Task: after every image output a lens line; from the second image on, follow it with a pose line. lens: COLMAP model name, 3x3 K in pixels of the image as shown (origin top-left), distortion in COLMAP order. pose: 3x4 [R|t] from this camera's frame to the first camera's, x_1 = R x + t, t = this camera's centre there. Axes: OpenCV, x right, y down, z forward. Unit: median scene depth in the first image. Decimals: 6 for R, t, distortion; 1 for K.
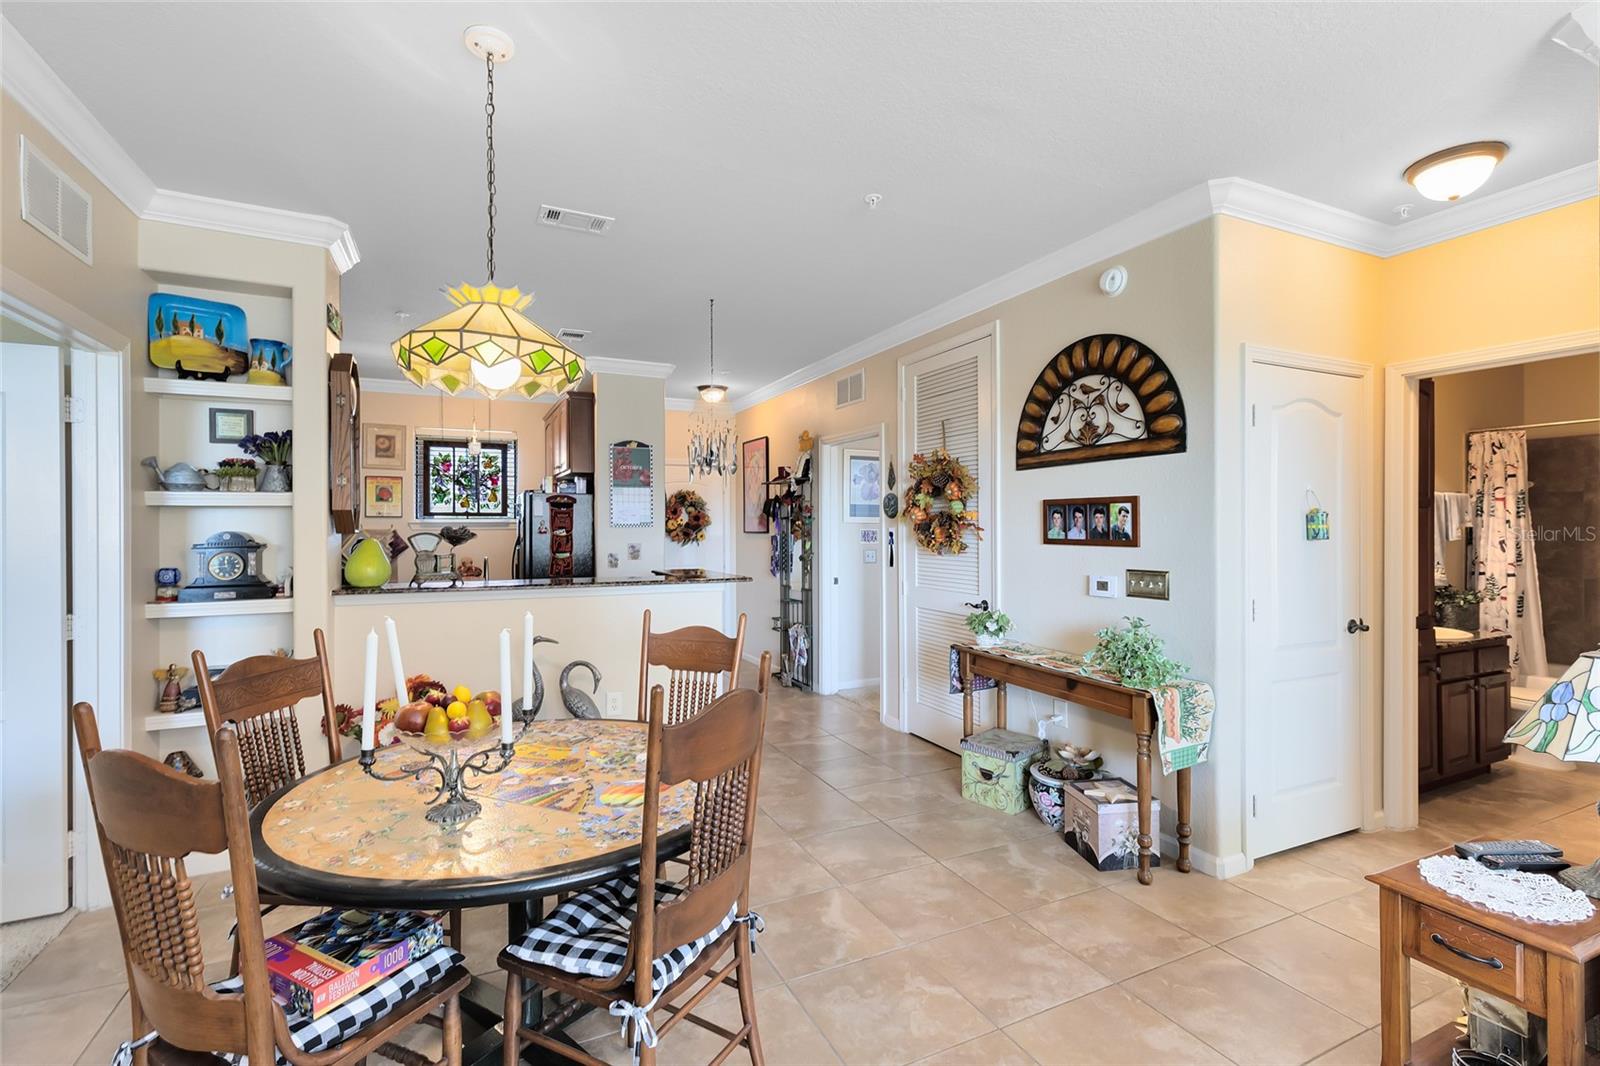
lens RADIAL K [[728.1, 0, 803.1], [0, 728.1, 531.8], [0, 0, 1]] dist [0.005276, -0.000441]
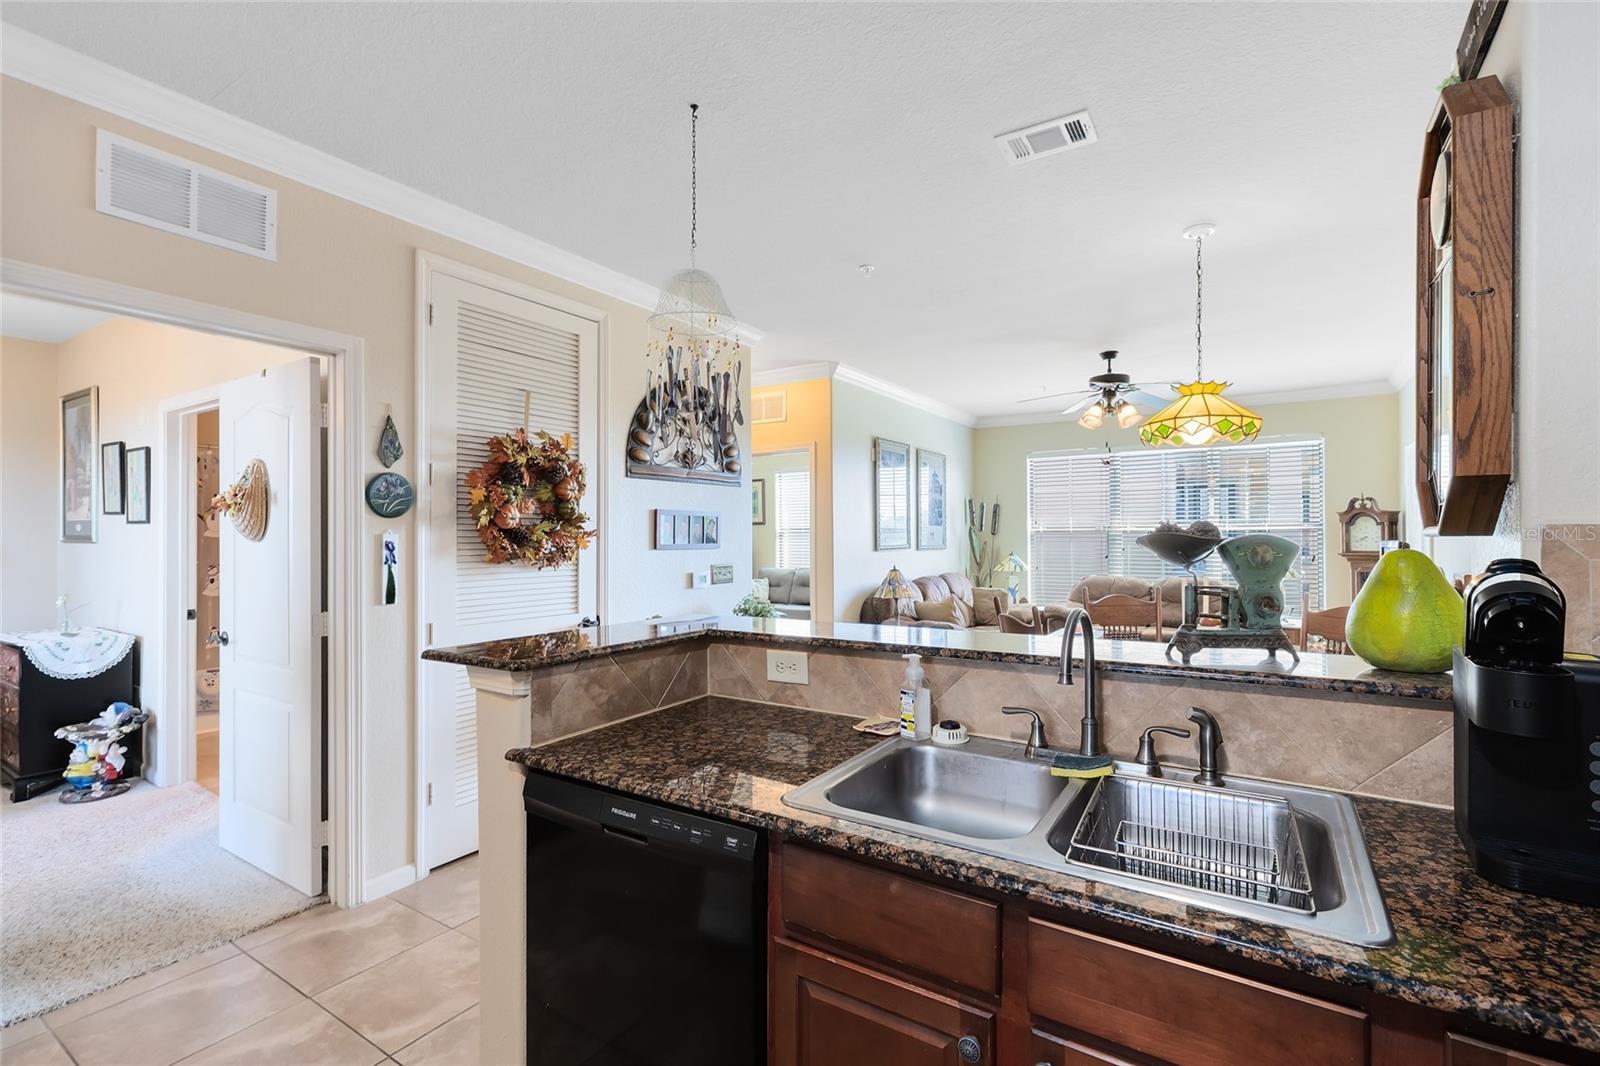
lens RADIAL K [[728.1, 0, 800.7], [0, 728.1, 524.9], [0, 0, 1]] dist [0.005276, -0.000441]
pose [[-0.533062, 0.018784, 0.845868, -0.775375], [0.011172, 0.999823, -0.015163, -0.000658], [-0.846003, 0.001367, -0.533177, 1.529591]]
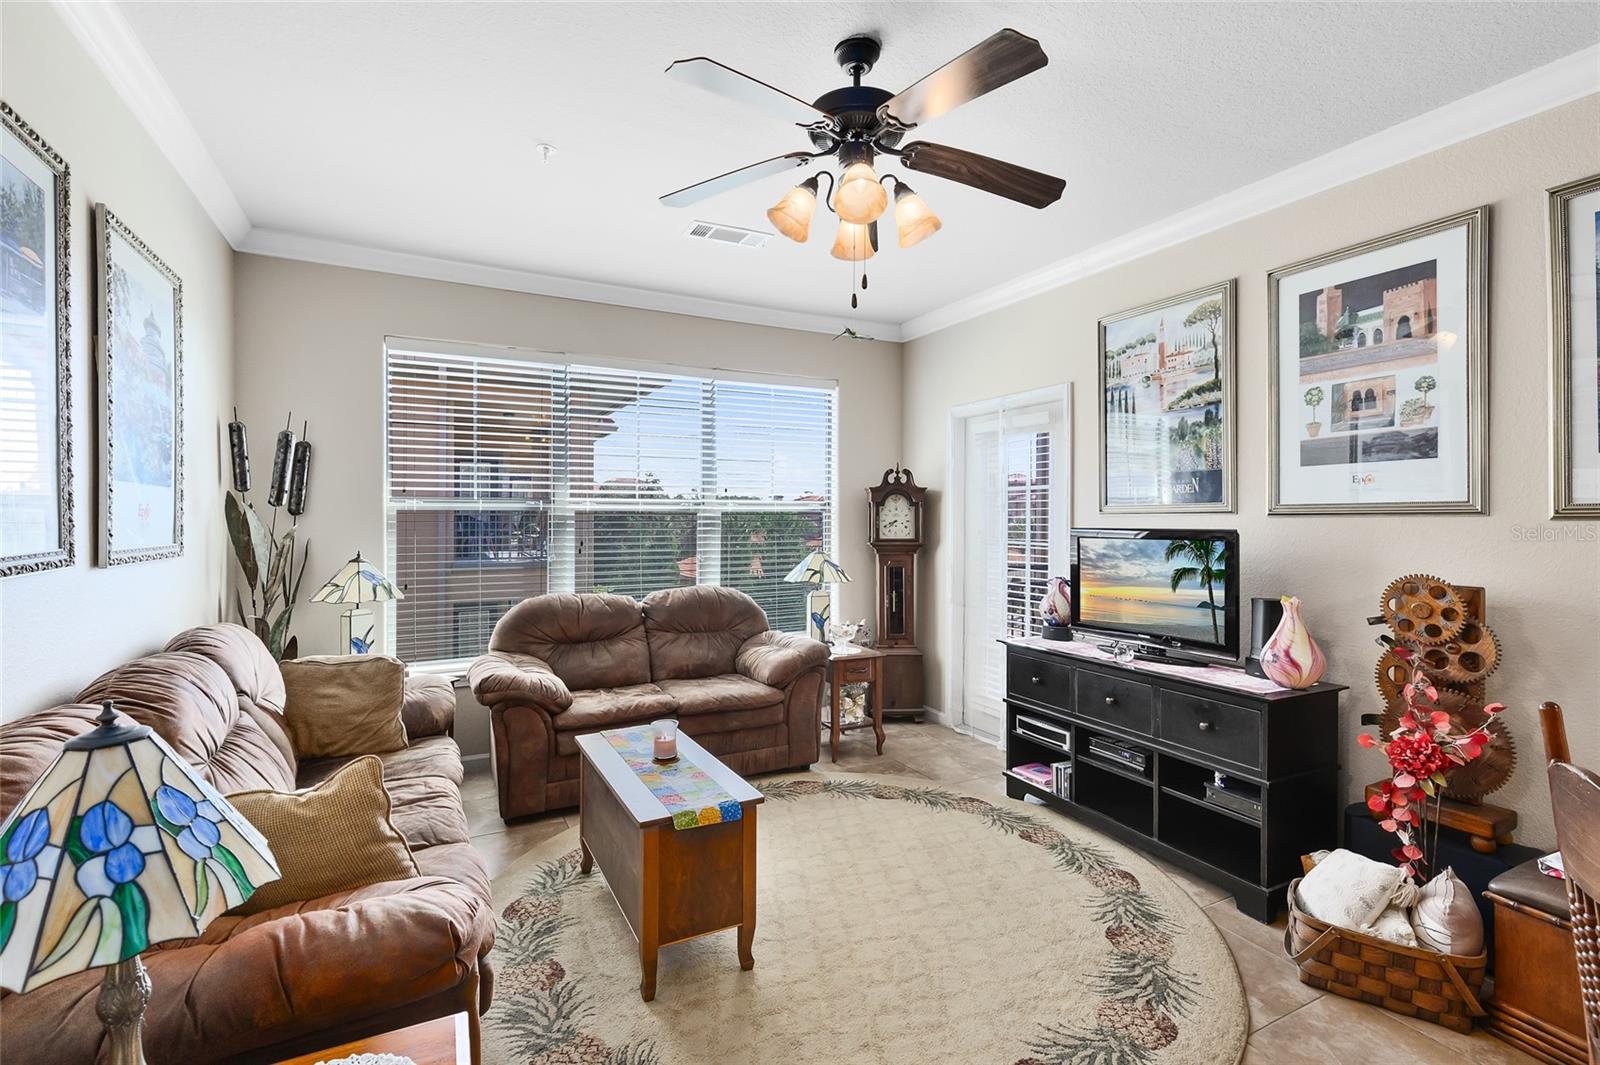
lens RADIAL K [[728.1, 0, 798.3], [0, 728.1, 525.4], [0, 0, 1]] dist [0.005276, -0.000441]
pose [[-0.999614, 0.001504, -0.027759, 0.262167], [0.000940, 0.999793, 0.020314, -0.002351], [0.027784, 0.020280, -0.999408, 0.738261]]
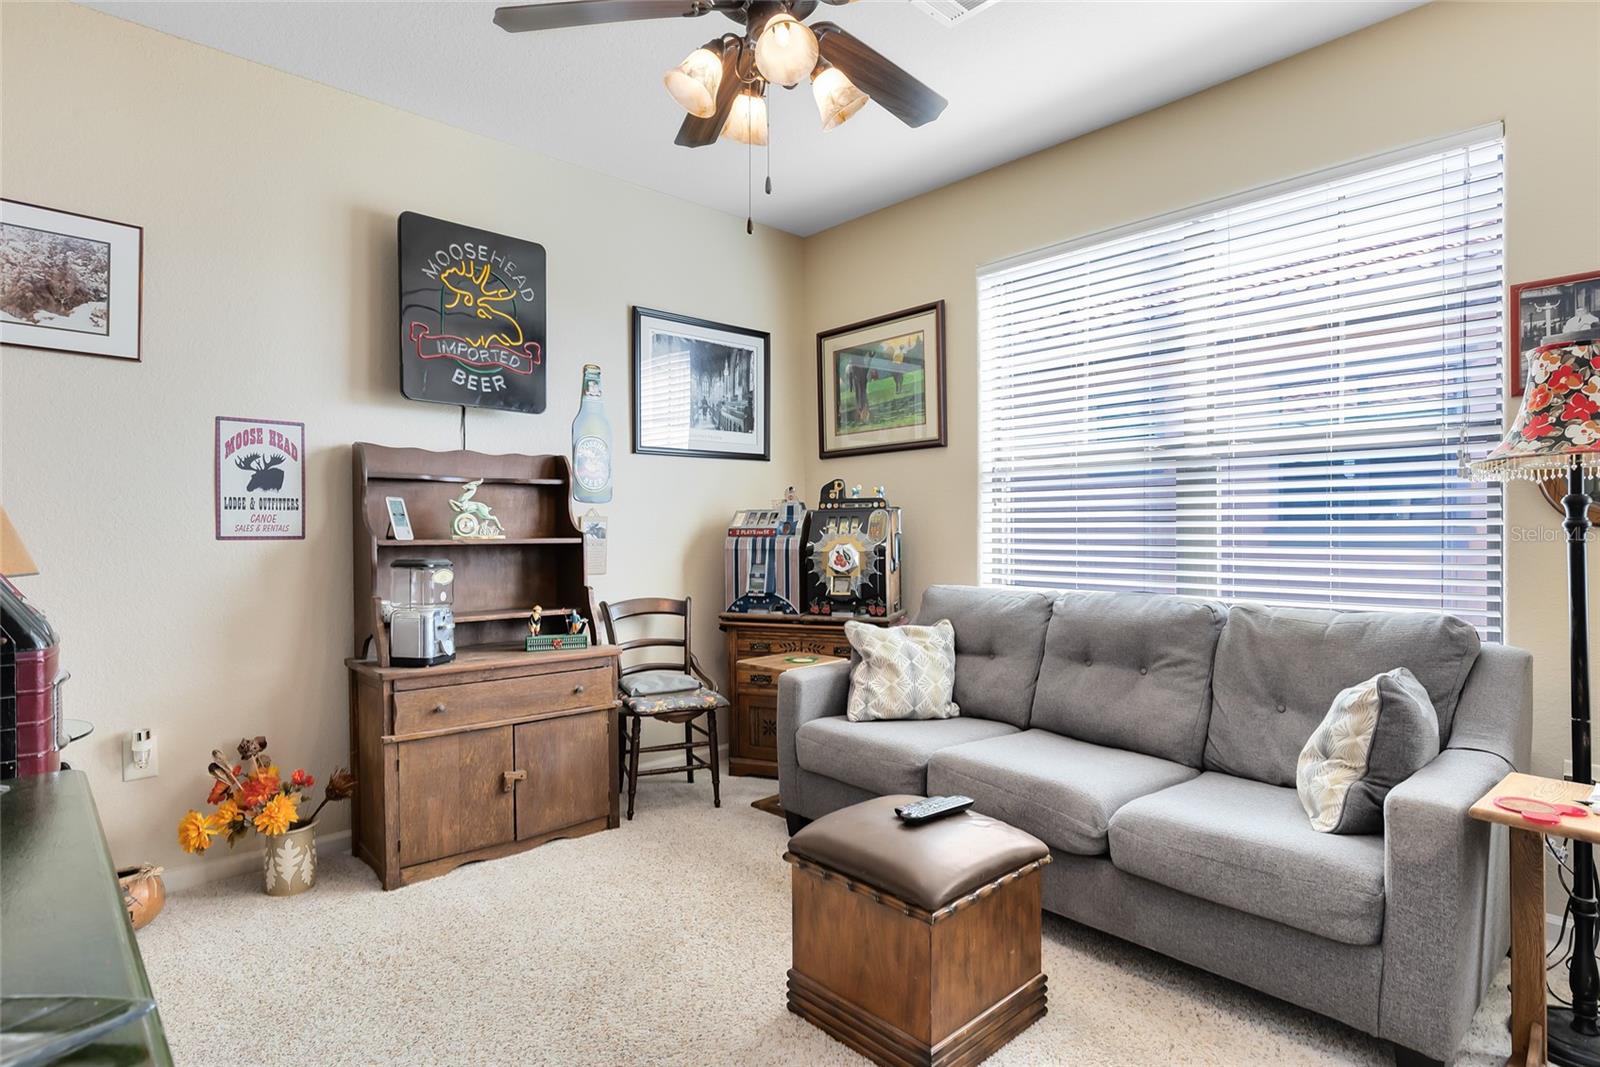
lens RADIAL K [[842.0, 0, 802.3], [0, 842.0, 532.8], [0, 0, 1]] dist [-0.002102, 0.000171]
pose [[-0.307396, 0.002308, 0.951579, 0.890336], [0.010274, 0.999947, 0.000894, 0.061670], [-0.951526, 0.010051, -0.307403, 0.550312]]
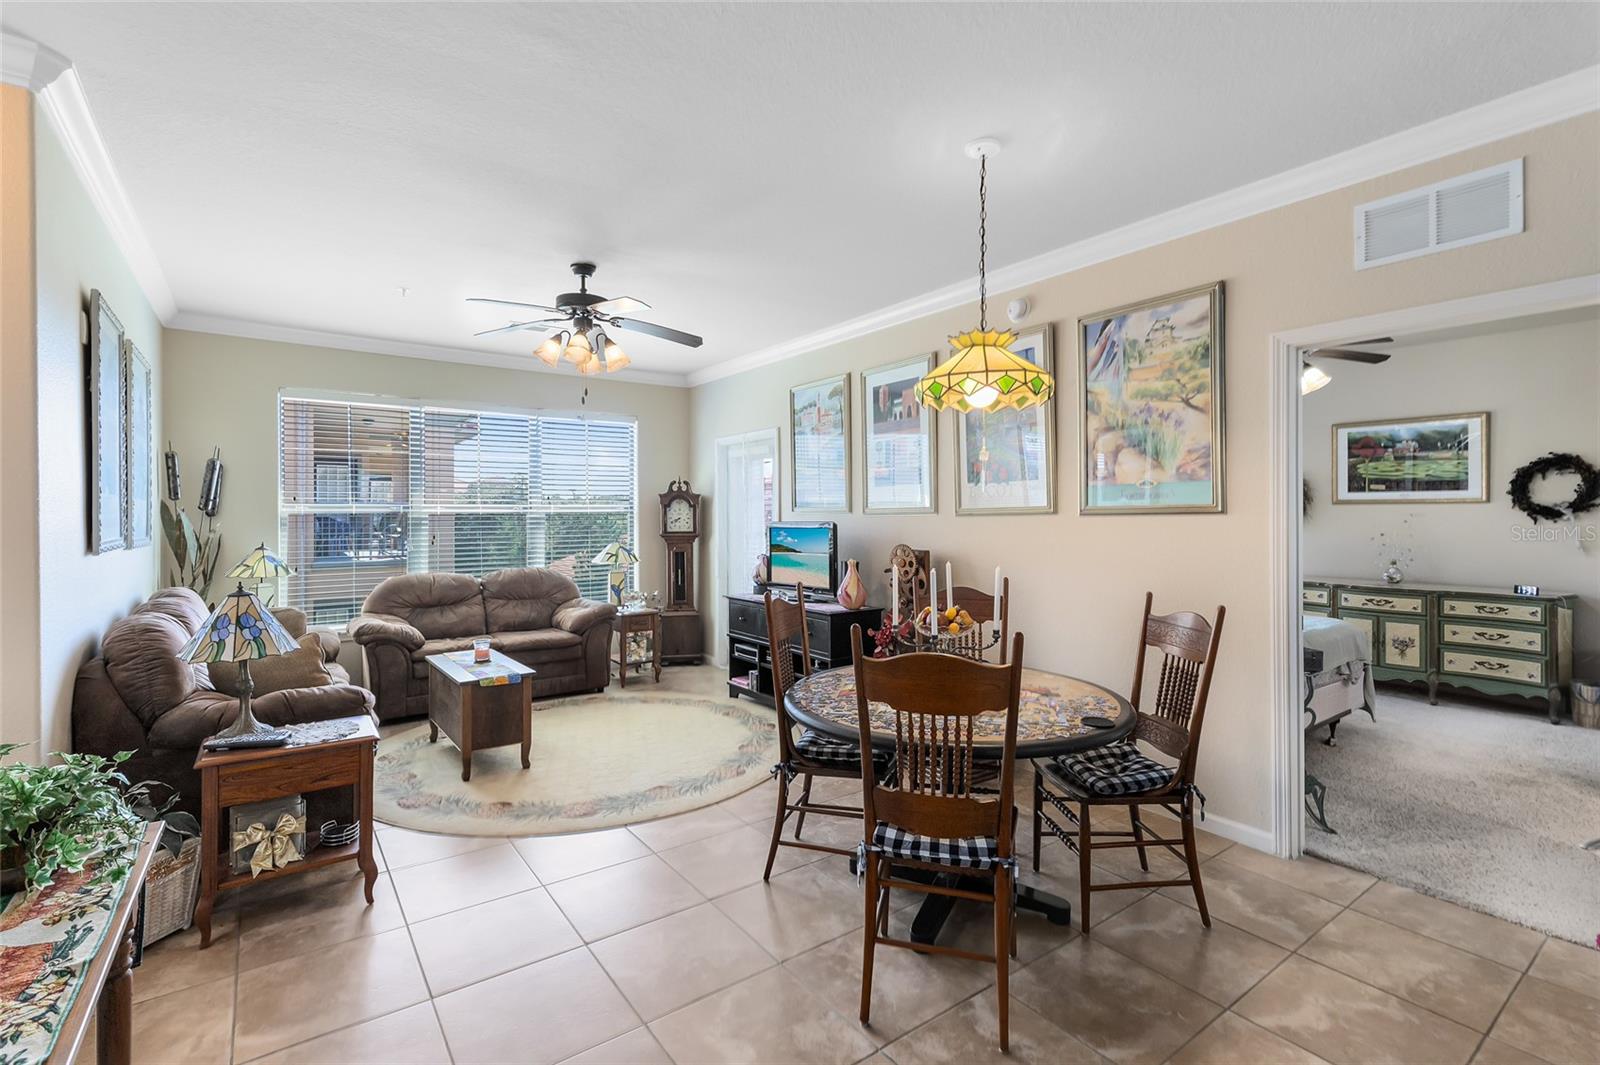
lens RADIAL K [[728.1, 0, 802.2], [0, 728.1, 513.8], [0, 0, 1]] dist [0.005276, -0.000441]
pose [[-0.981979, 0.005712, -0.188903, 0.077041], [0.004646, 0.999971, 0.006088, -0.006027], [0.188932, 0.005100, -0.981977, 1.313117]]
